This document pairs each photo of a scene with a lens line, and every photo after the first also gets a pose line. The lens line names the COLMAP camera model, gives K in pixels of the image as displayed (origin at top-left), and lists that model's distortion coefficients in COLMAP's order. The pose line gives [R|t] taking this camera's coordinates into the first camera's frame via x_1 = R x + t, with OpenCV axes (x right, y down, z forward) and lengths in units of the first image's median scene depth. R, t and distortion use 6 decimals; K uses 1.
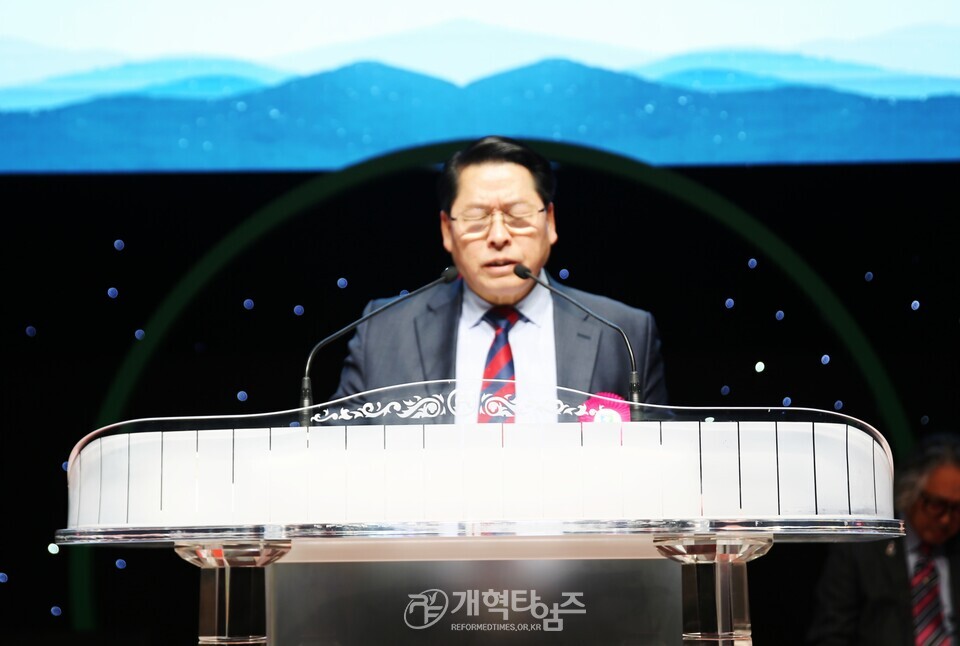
lens RADIAL K [[1818.5, 0, 461.5], [0, 1818.5, 323.6], [0, 0, 1]] dist [0.135894, -0.036730]
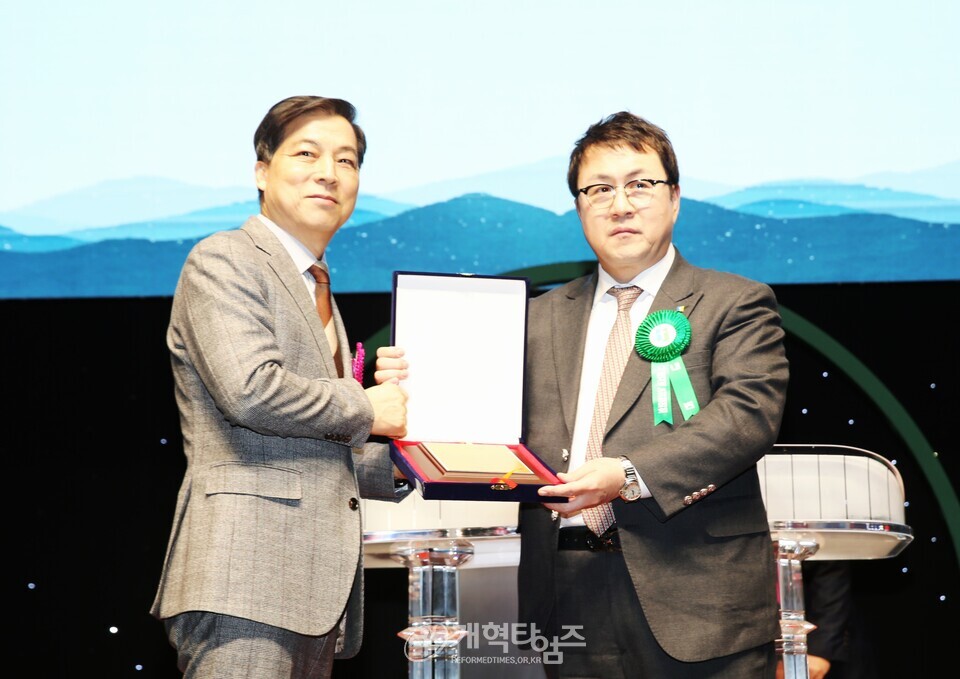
lens RADIAL K [[1971.1, 0, 512.1], [0, 1971.1, 400.7], [0, 0, 1]] dist [0.220756, -0.007282]
pose [[0.999951, -0.006432, -0.007476, -0.051776], [0.006184, 0.999446, -0.032702, 0.055517], [0.007682, 0.032654, 0.999437, -0.513155]]
